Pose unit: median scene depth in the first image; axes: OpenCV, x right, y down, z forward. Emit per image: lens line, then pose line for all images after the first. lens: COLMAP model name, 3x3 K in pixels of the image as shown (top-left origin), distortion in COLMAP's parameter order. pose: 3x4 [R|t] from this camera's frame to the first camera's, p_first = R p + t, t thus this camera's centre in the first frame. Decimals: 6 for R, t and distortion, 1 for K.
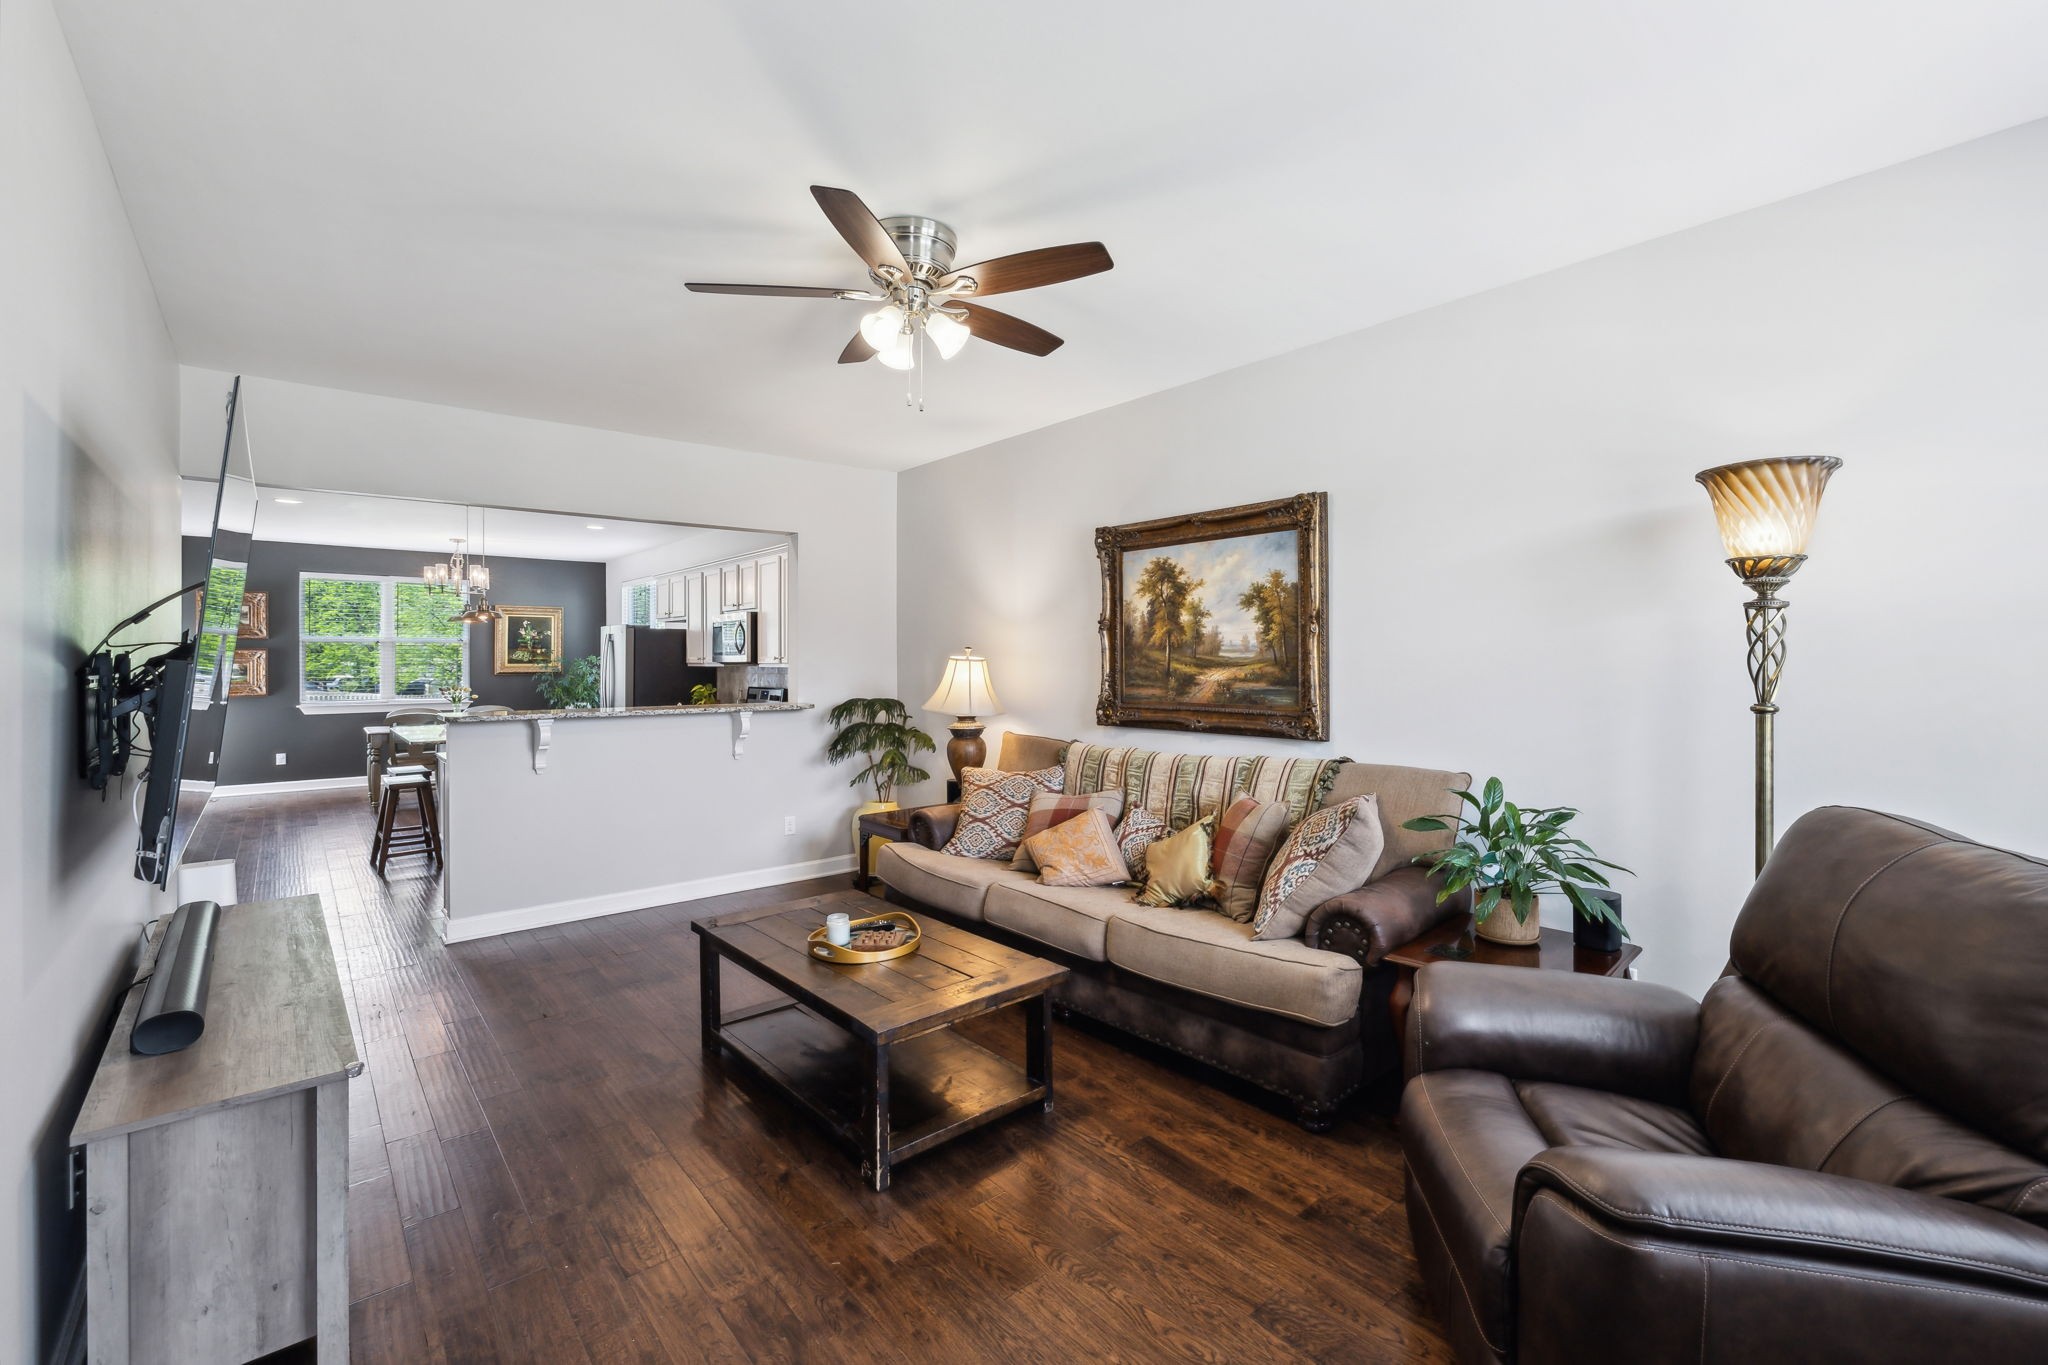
lens RADIAL K [[867.4, 0, 1019.6], [0, 867.4, 648.4], [0, 0, 1]] dist [0.001871, -0.001338]
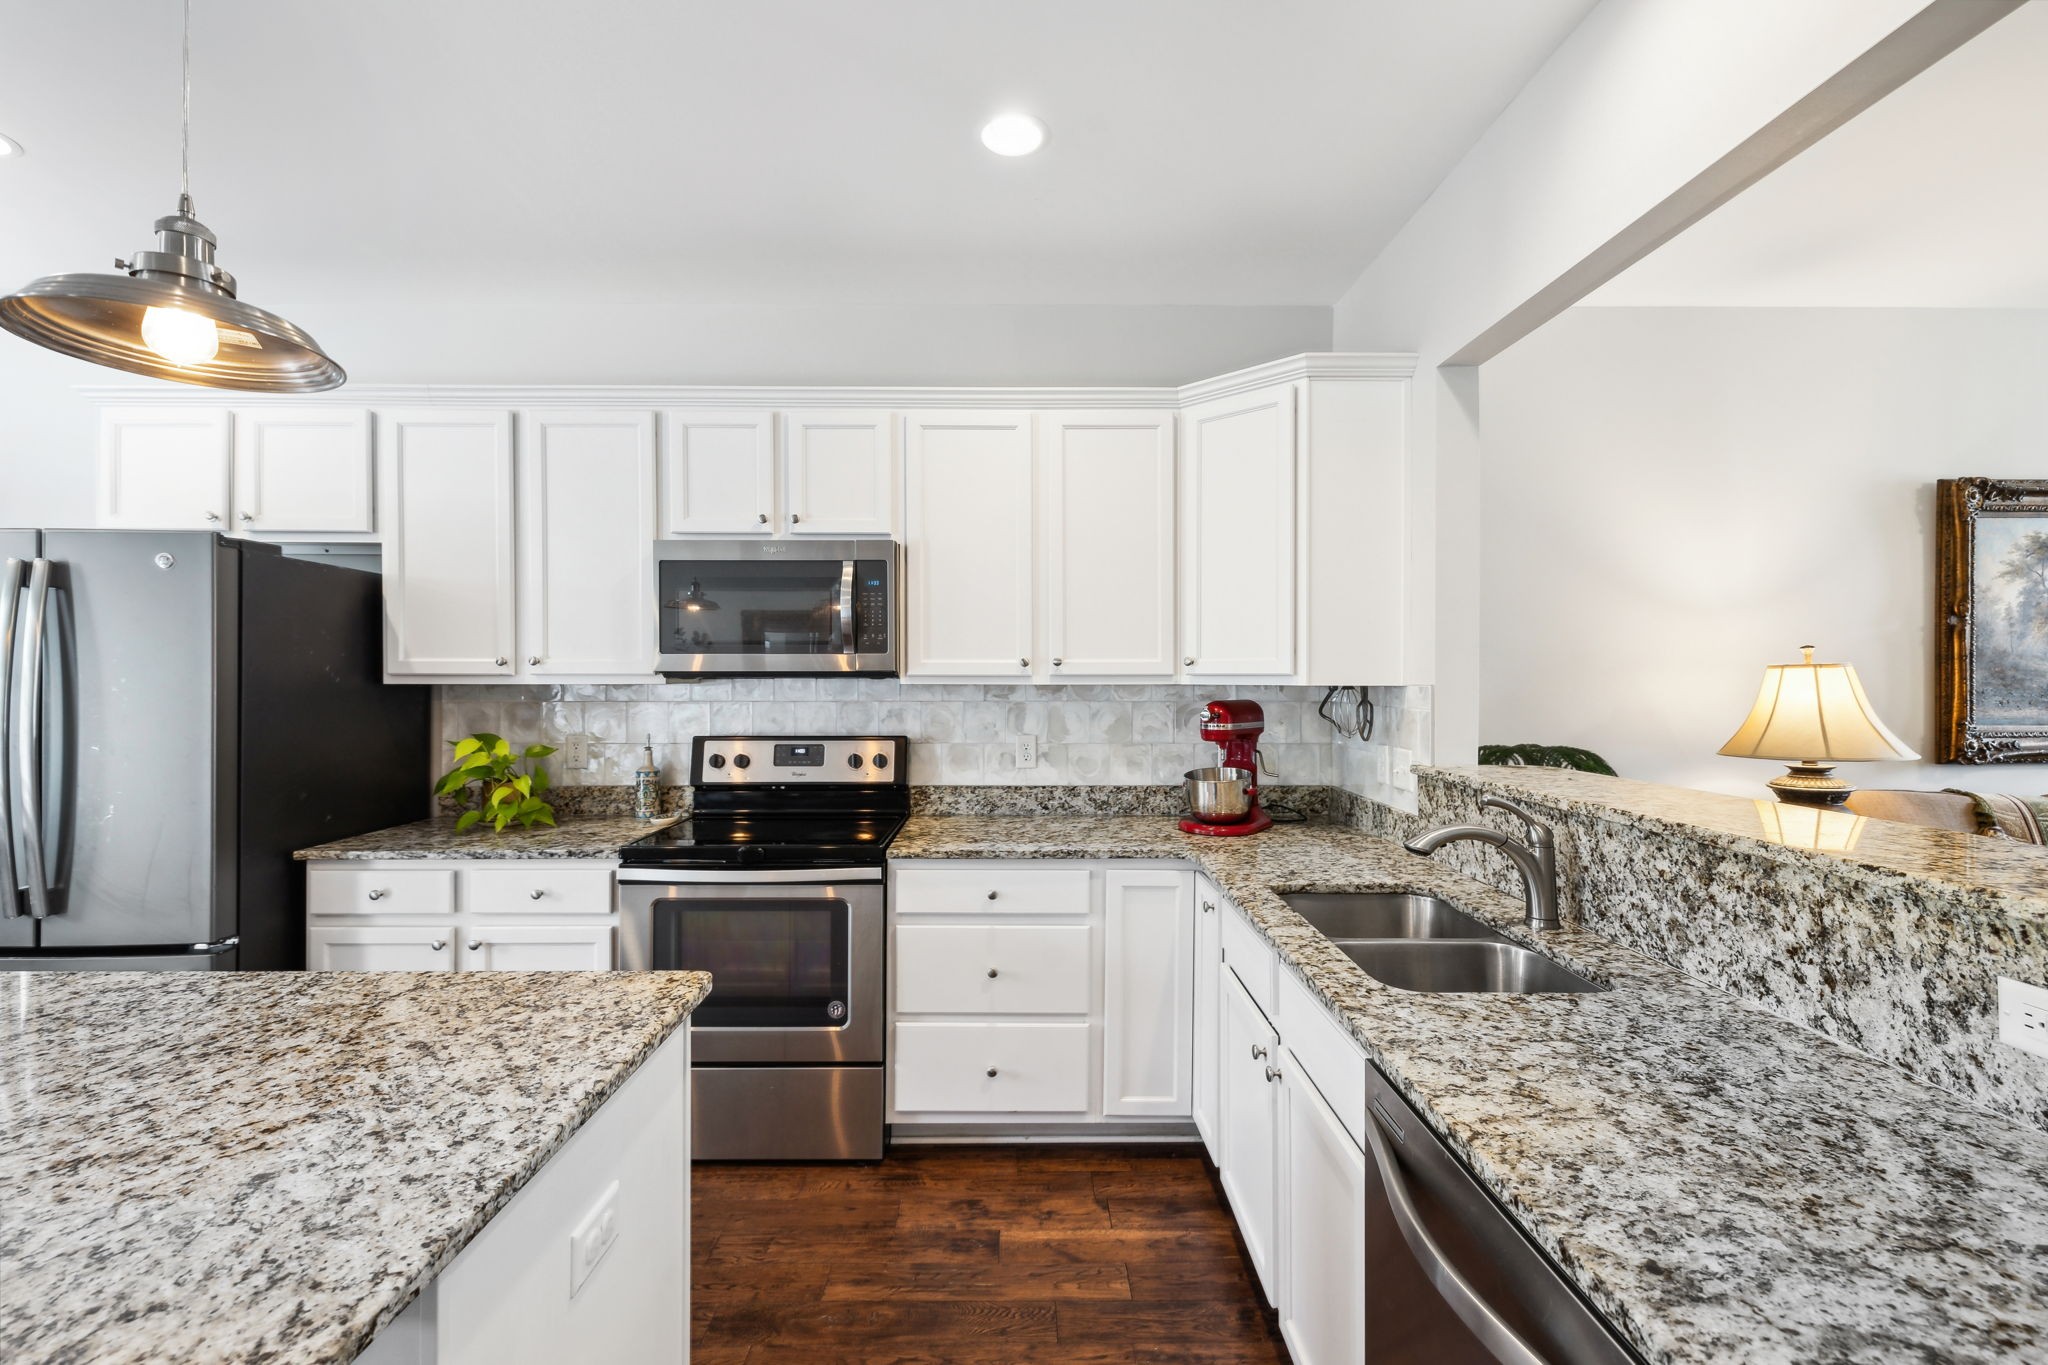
lens RADIAL K [[867.4, 0, 1017.9], [0, 867.4, 684.2], [0, 0, 1]] dist [0.001871, -0.001338]
pose [[0.640032, 0.000769, 0.768347, -0.991983], [-0.012005, 0.999887, 0.008998, 0.030058], [-0.768254, -0.014983, 0.639970, 1.229767]]
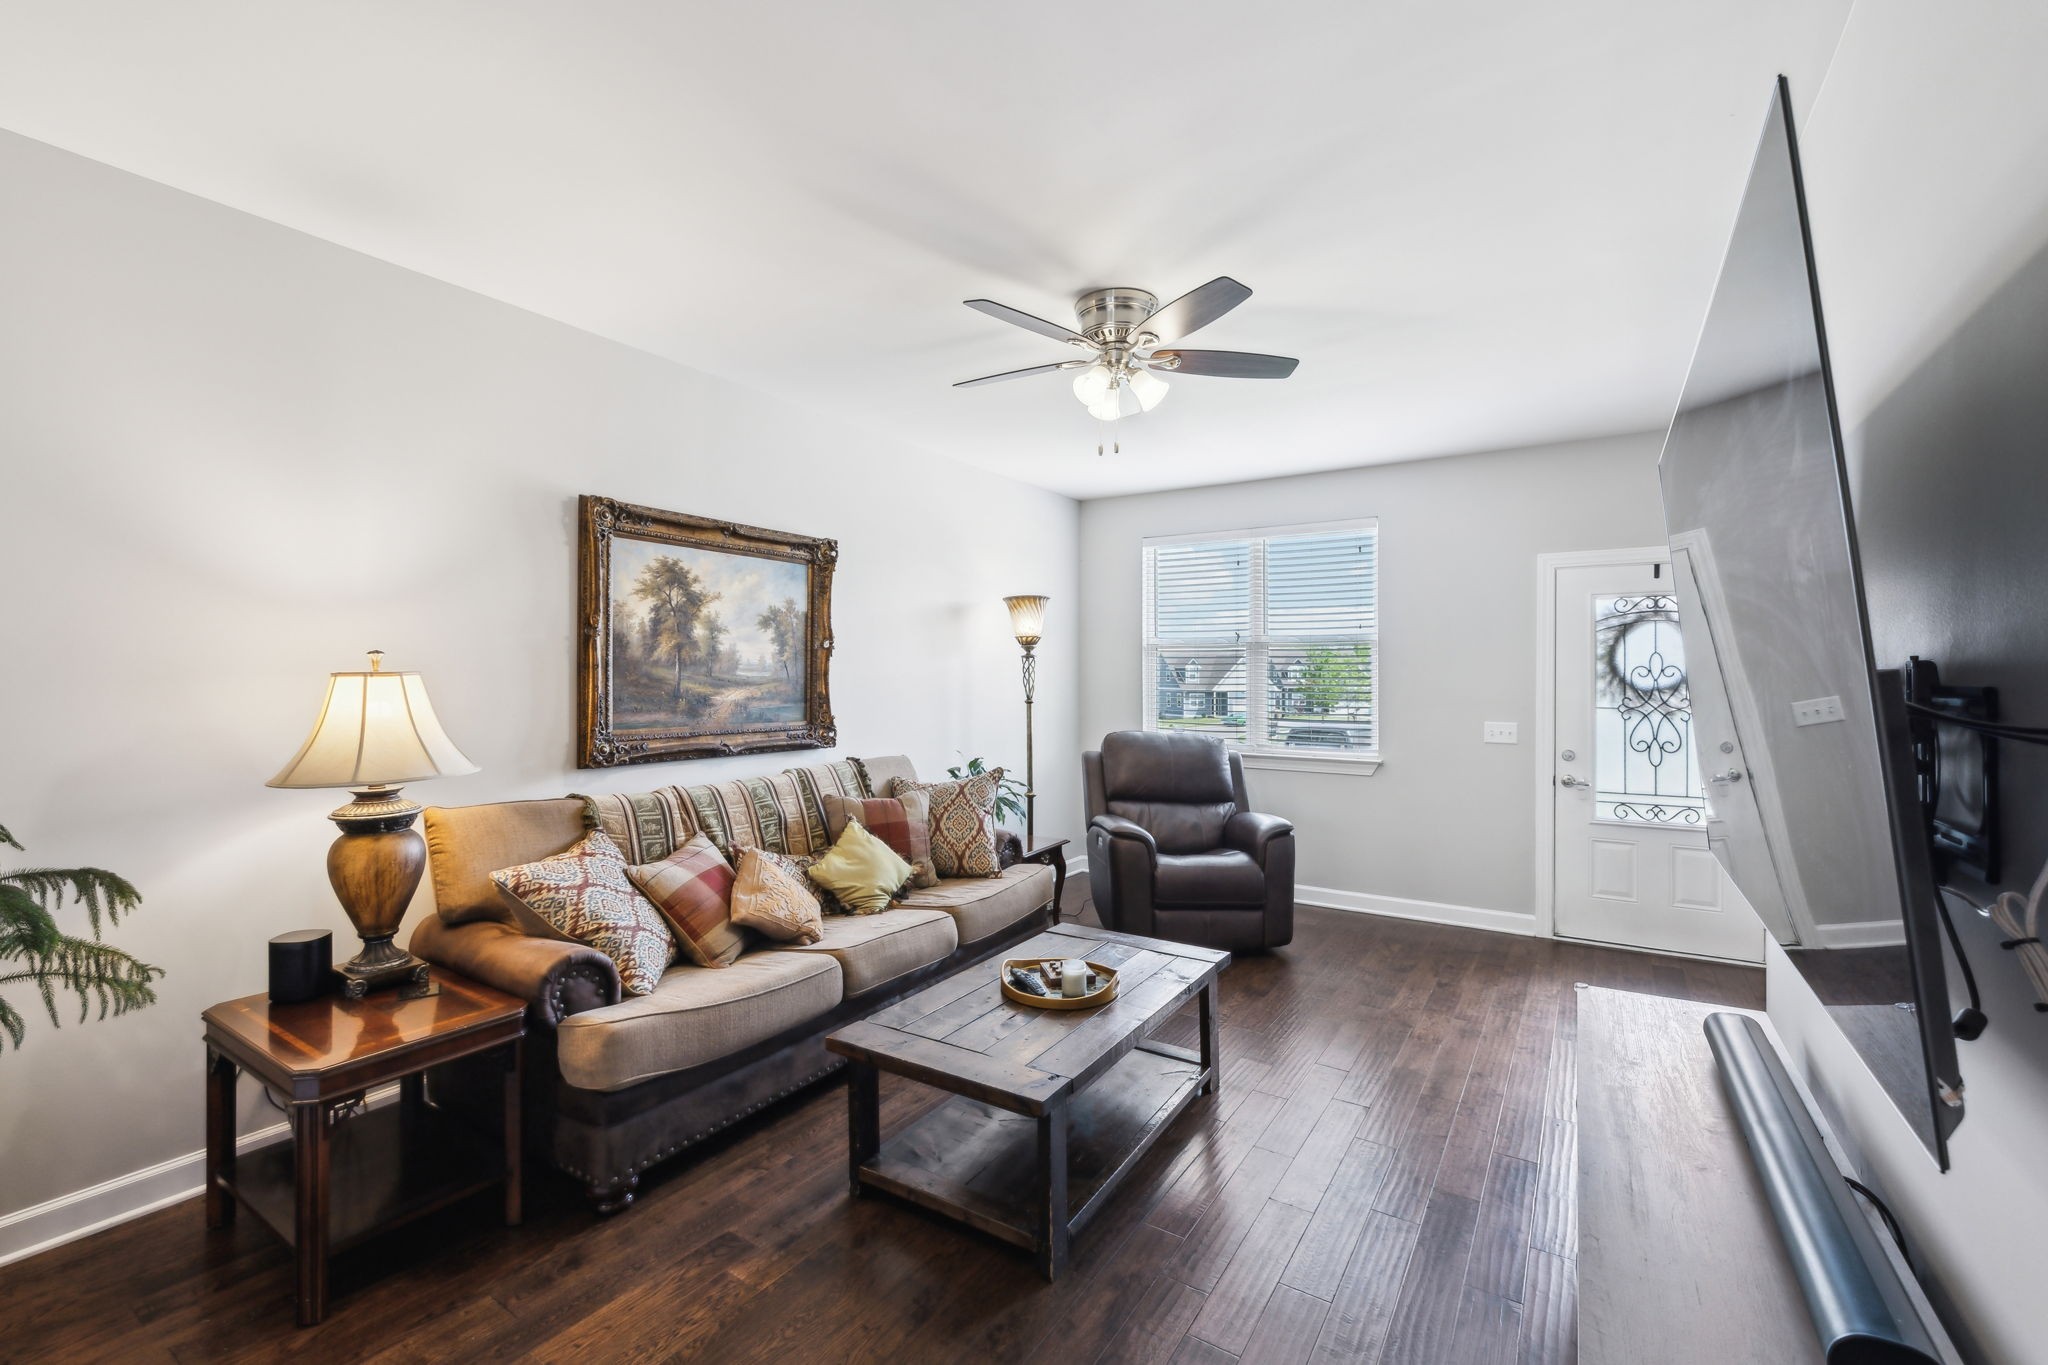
lens RADIAL K [[867.4, 0, 1020.8], [0, 867.4, 672.0], [0, 0, 1]] dist [0.001871, -0.001338]
pose [[-0.291471, 0.013455, 0.956485, -0.762339], [-0.012472, 0.999763, -0.017864, 0.018067], [-0.956498, -0.017136, -0.291234, 0.942865]]
